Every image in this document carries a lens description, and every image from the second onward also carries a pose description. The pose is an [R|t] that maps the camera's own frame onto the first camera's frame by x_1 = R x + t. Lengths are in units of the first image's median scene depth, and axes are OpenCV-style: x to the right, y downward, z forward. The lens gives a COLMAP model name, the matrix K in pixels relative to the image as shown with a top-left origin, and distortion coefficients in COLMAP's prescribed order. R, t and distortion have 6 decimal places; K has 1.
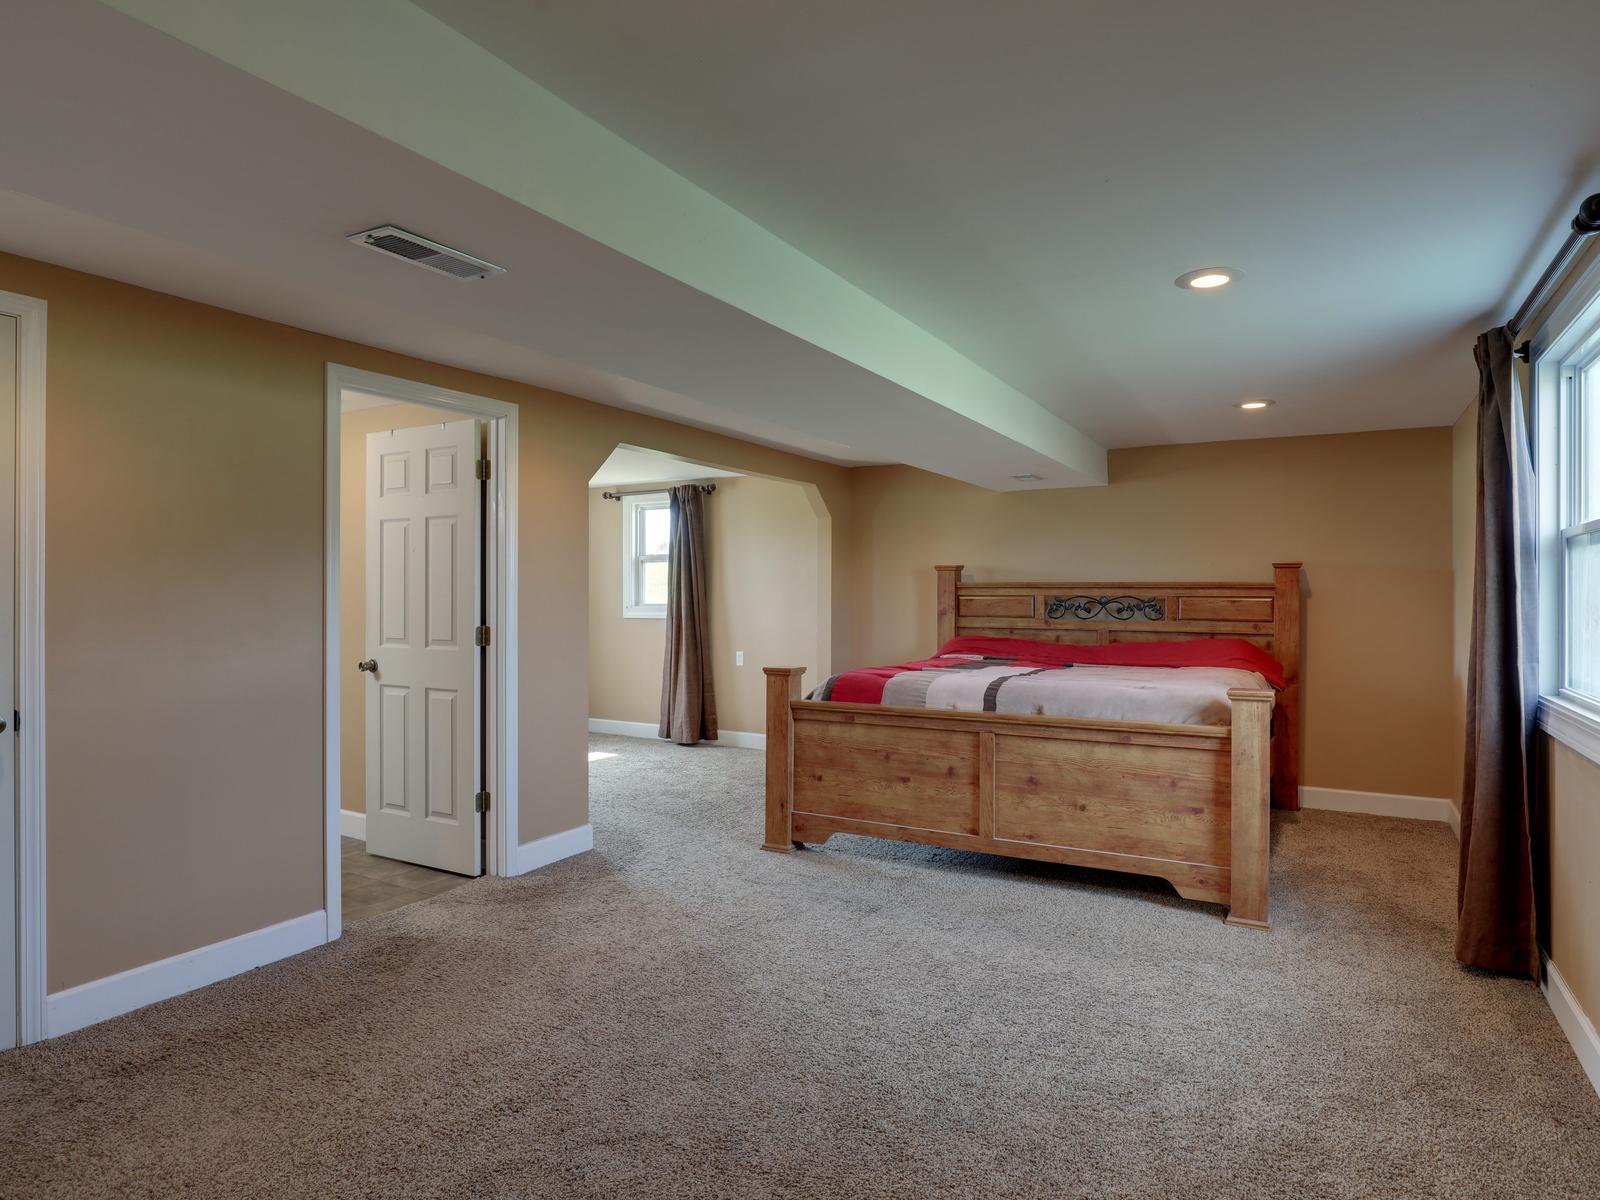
lens RADIAL K [[899.5, 0, 800.2], [0, 899.5, 600.4], [0, 0, 1]] dist [-0.022598, 0.001076]
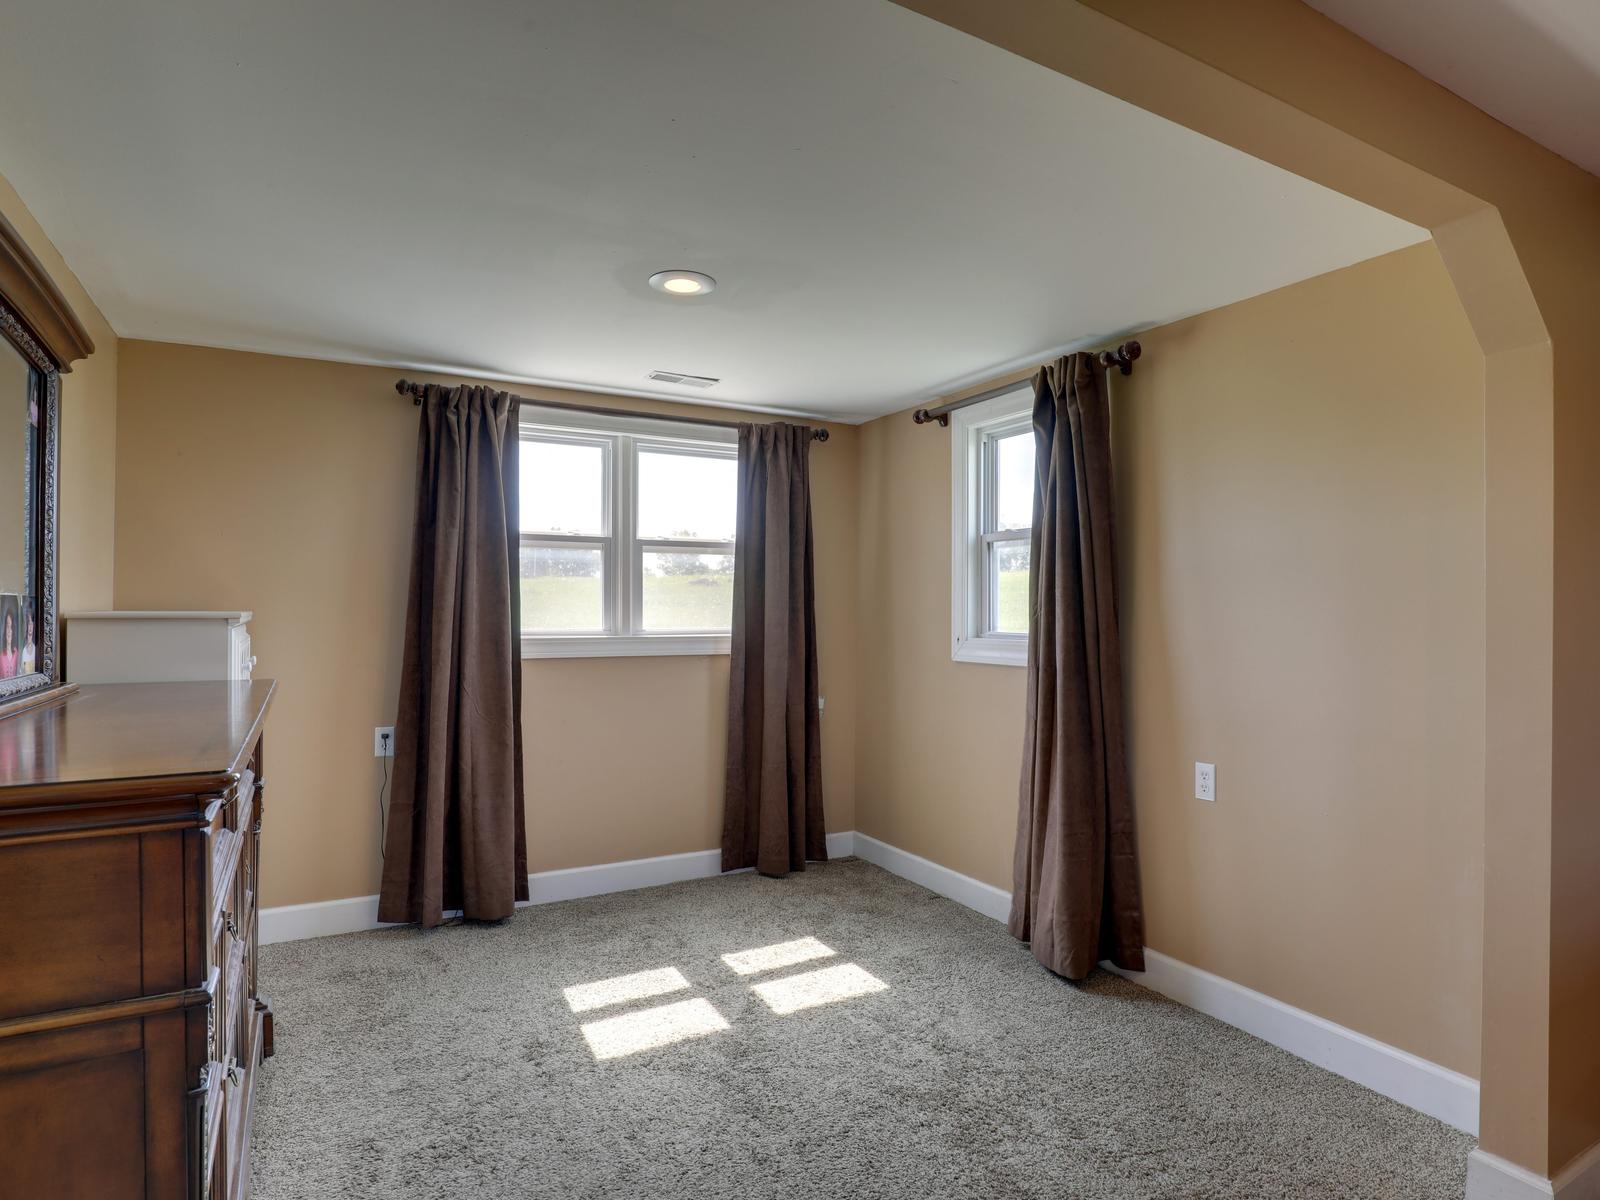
lens RADIAL K [[899.5, 0, 797.5], [0, 899.5, 603.2], [0, 0, 1]] dist [-0.022598, 0.001076]
pose [[0.869902, -0.000132, -0.493225, -0.029205], [-0.008135, 0.999860, -0.014614, -0.004644], [0.493158, 0.016725, 0.869779, 0.568396]]
